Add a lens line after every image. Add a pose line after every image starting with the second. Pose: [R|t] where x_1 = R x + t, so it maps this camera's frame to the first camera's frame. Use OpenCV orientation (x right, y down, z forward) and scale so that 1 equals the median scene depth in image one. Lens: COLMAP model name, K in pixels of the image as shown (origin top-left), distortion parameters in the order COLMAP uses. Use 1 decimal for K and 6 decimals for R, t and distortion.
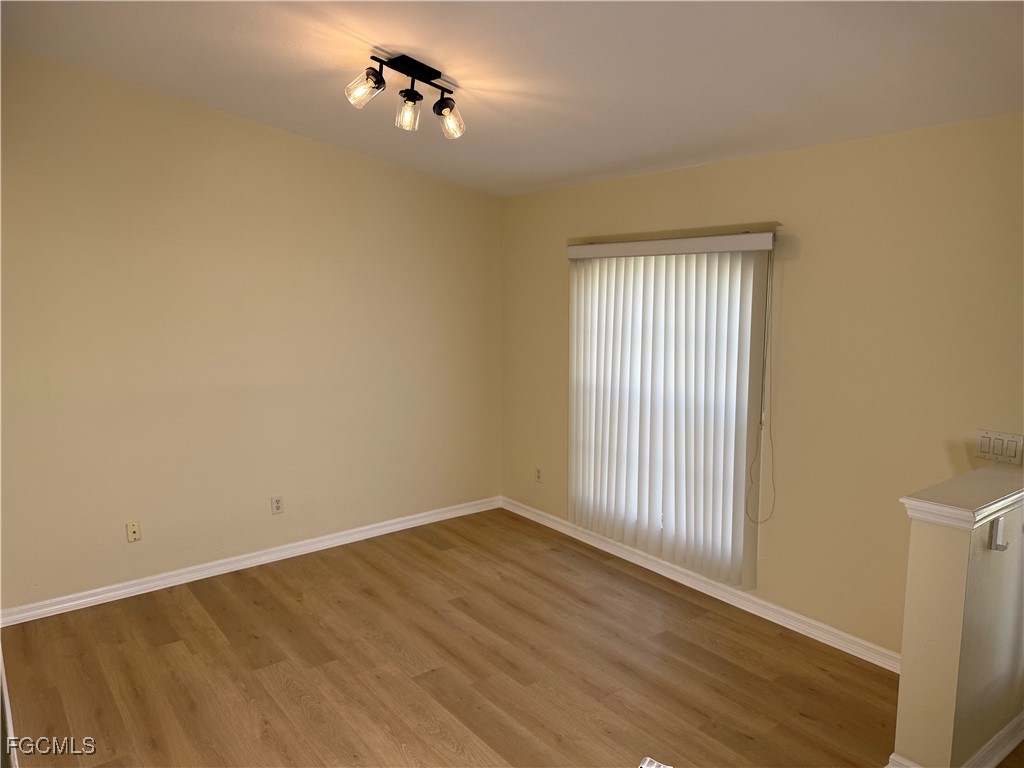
lens RADIAL K [[721.9, 0, 515.4], [0, 721.9, 382.9], [0, 0, 1]] dist [0.143555, -0.211418]
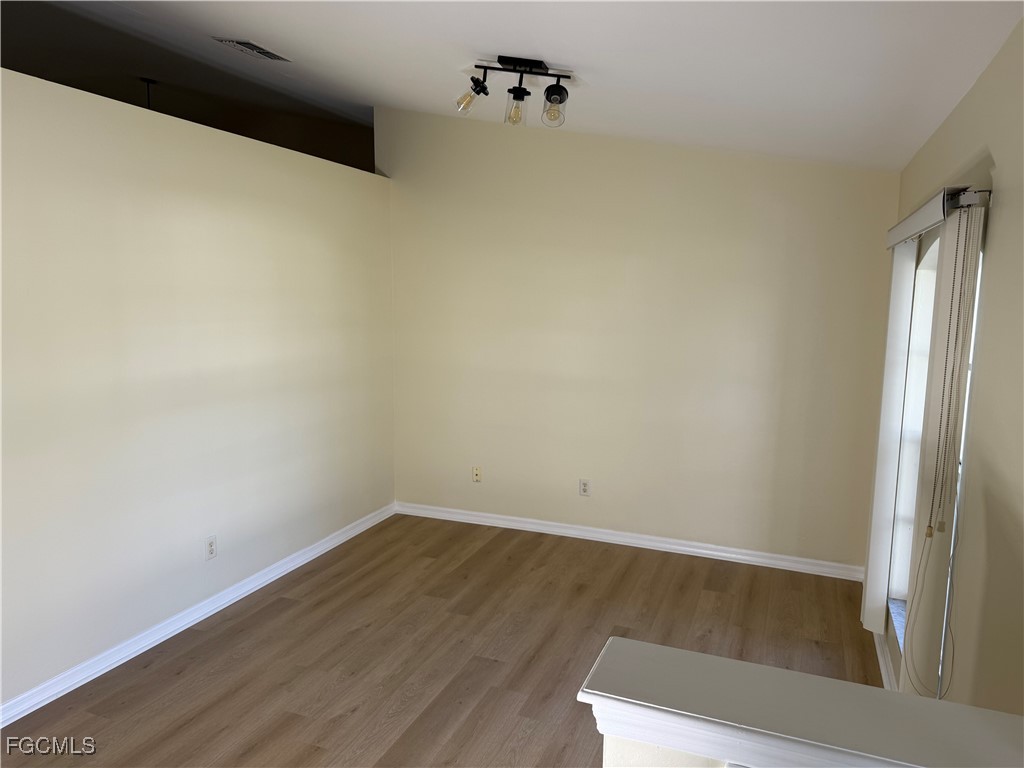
lens RADIAL K [[721.9, 0, 515.4], [0, 721.9, 382.9], [0, 0, 1]] dist [0.143555, -0.211418]
pose [[0.525337, 0.120504, -0.842318, 0.650627], [-0.138856, 0.988792, 0.054857, -0.041042], [0.839488, 0.088142, 0.536182, 0.416189]]
